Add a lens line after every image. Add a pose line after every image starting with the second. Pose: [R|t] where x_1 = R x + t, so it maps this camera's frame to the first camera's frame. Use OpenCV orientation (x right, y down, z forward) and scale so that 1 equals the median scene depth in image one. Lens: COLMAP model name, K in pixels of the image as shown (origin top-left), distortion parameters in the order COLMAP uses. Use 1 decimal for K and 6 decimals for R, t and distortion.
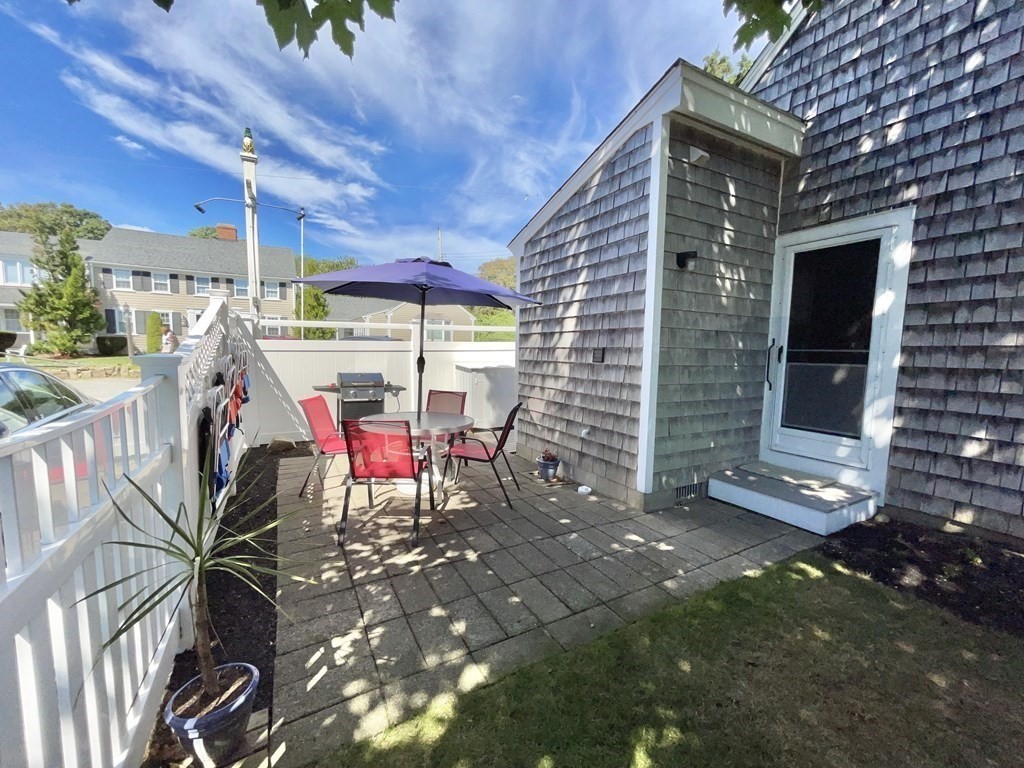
lens RADIAL K [[417.3, 0, 509.3], [0, 417.3, 390.2], [0, 0, 1]] dist [-0.001212, -0.000075]
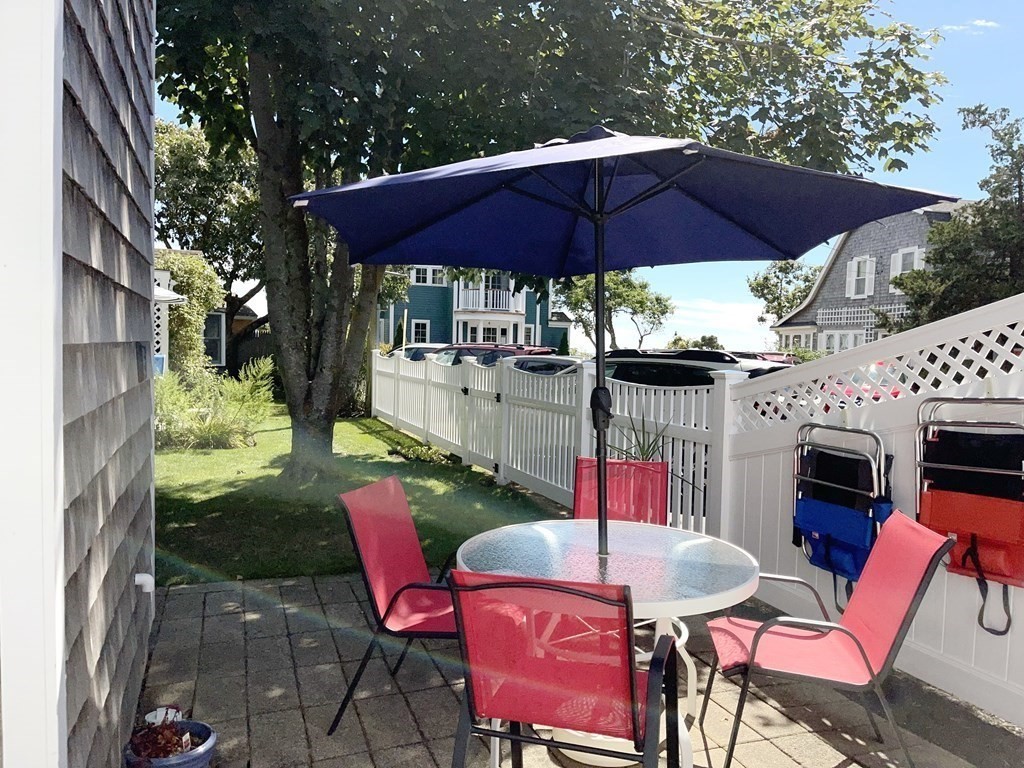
lens RADIAL K [[777.8, 0, 509.0], [0, 777.8, 387.9], [0, 0, 1]] dist [0.072503, -0.098128]
pose [[-0.989990, -0.026523, 0.138623, -0.280759], [-0.004466, 0.987580, 0.157056, -0.220861], [-0.141067, 0.154865, -0.977812, 1.976276]]
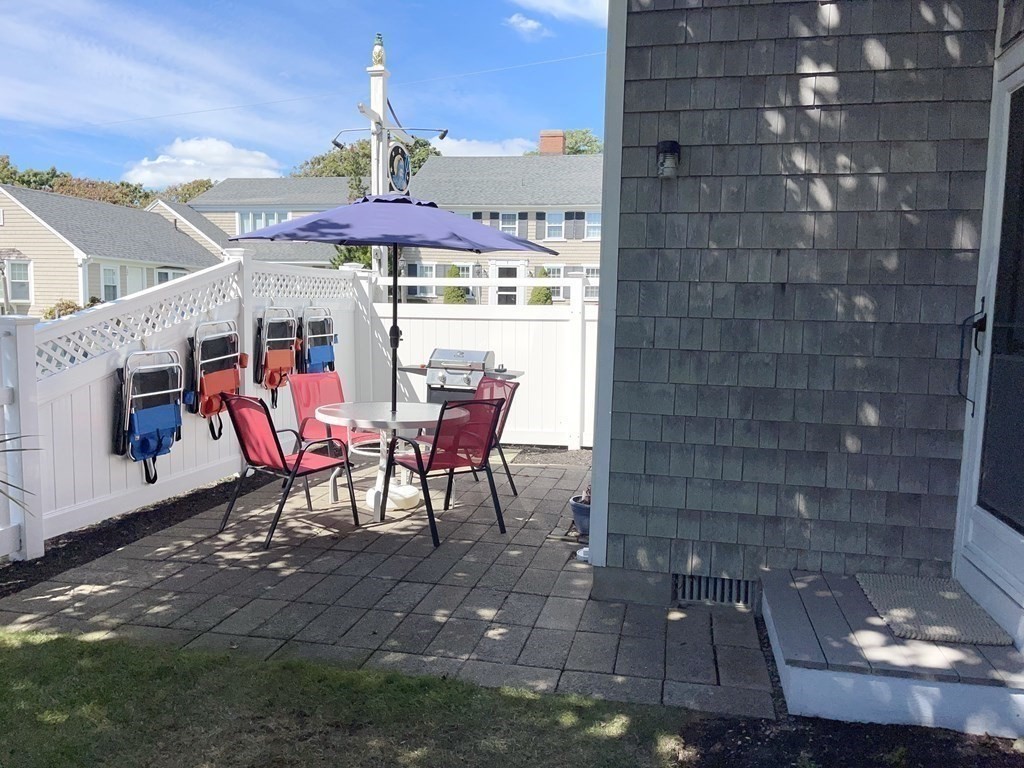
lens RADIAL K [[777.8, 0, 509.0], [0, 777.8, 387.9], [0, 0, 1]] dist [0.072503, -0.098128]
pose [[0.758393, 0.068049, -0.648235, 0.971175], [-0.074364, 0.997075, 0.017667, -0.011662], [0.647541, 0.034807, 0.761235, 0.088915]]
